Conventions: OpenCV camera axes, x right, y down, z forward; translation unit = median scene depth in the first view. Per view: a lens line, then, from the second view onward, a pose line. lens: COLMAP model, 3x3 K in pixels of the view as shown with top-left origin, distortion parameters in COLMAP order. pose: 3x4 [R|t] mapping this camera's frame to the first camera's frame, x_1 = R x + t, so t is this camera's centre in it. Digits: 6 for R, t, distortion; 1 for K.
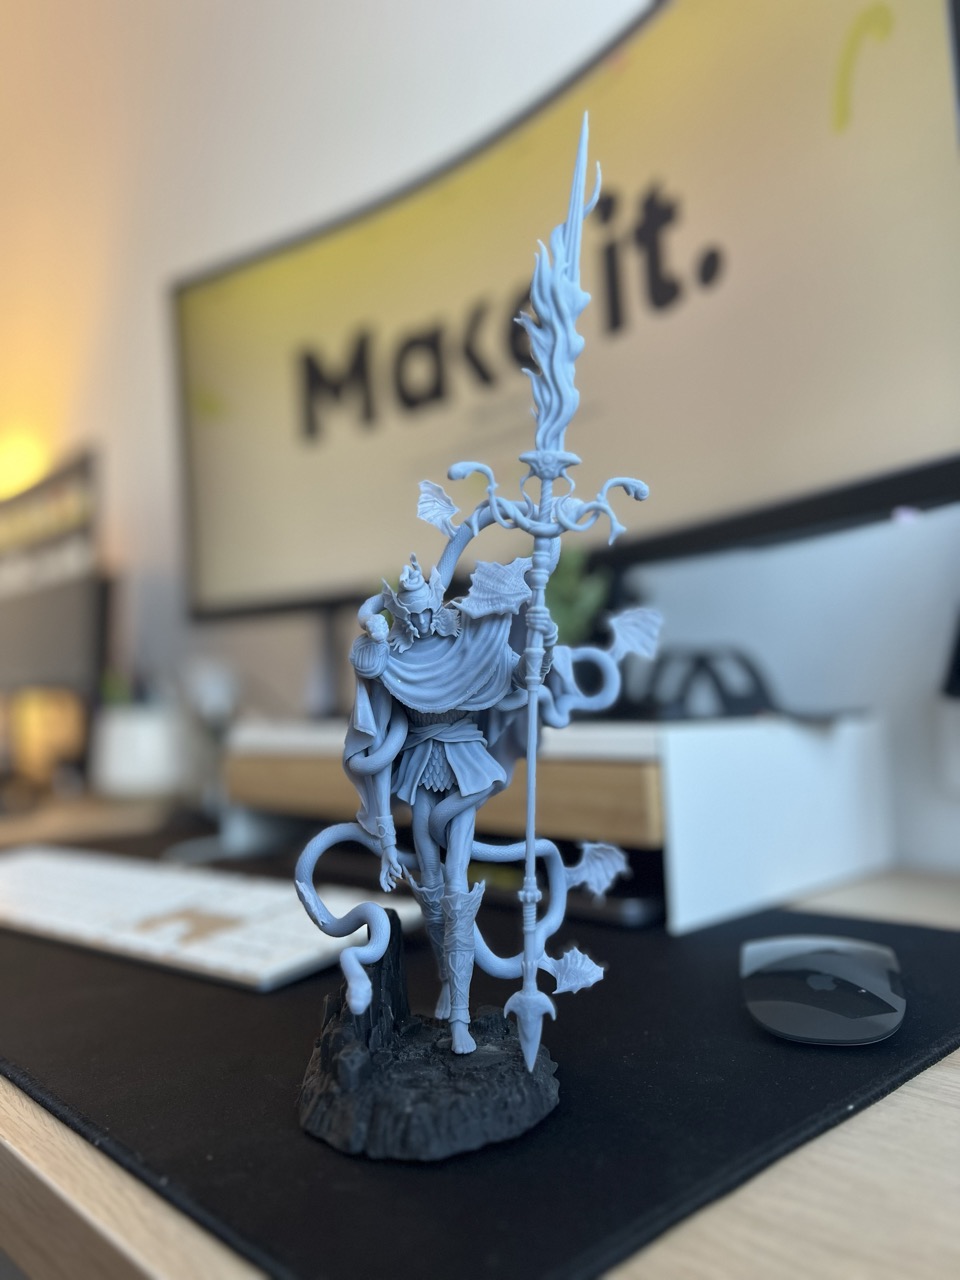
lens RADIAL K [[995.4, 0, 480.0], [0, 995.4, 640.0], [0, 0, 1]] dist [0.082785, -0.003169]
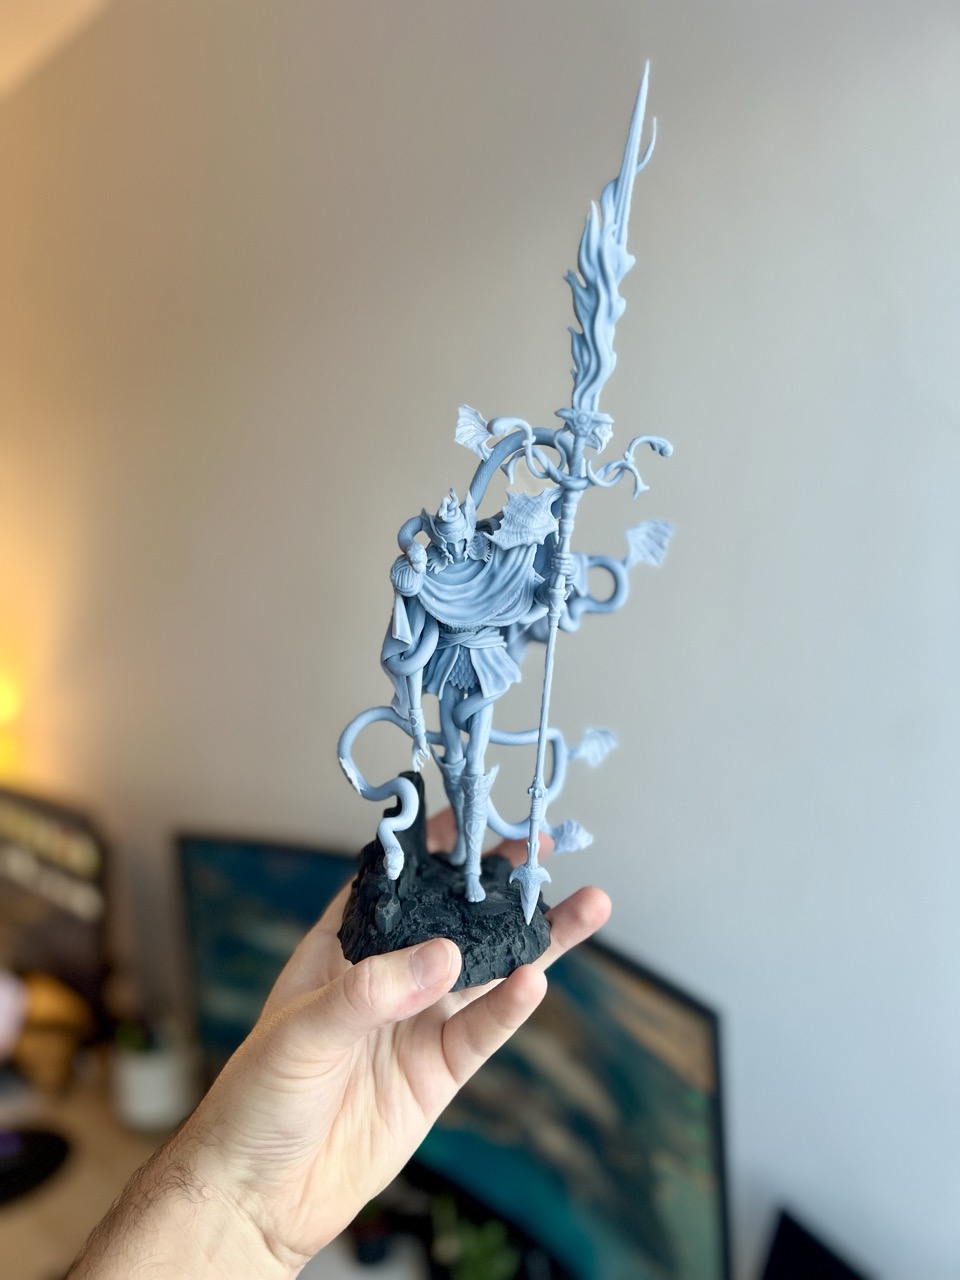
lens RADIAL K [[995.4, 0, 480.0], [0, 995.4, 640.0], [0, 0, 1]] dist [0.082785, -0.003169]
pose [[0.998693, 0.050109, 0.010053, -0.038713], [-0.051059, 0.969772, 0.238612, -0.187182], [0.002208, -0.238813, 0.971063, -0.101396]]
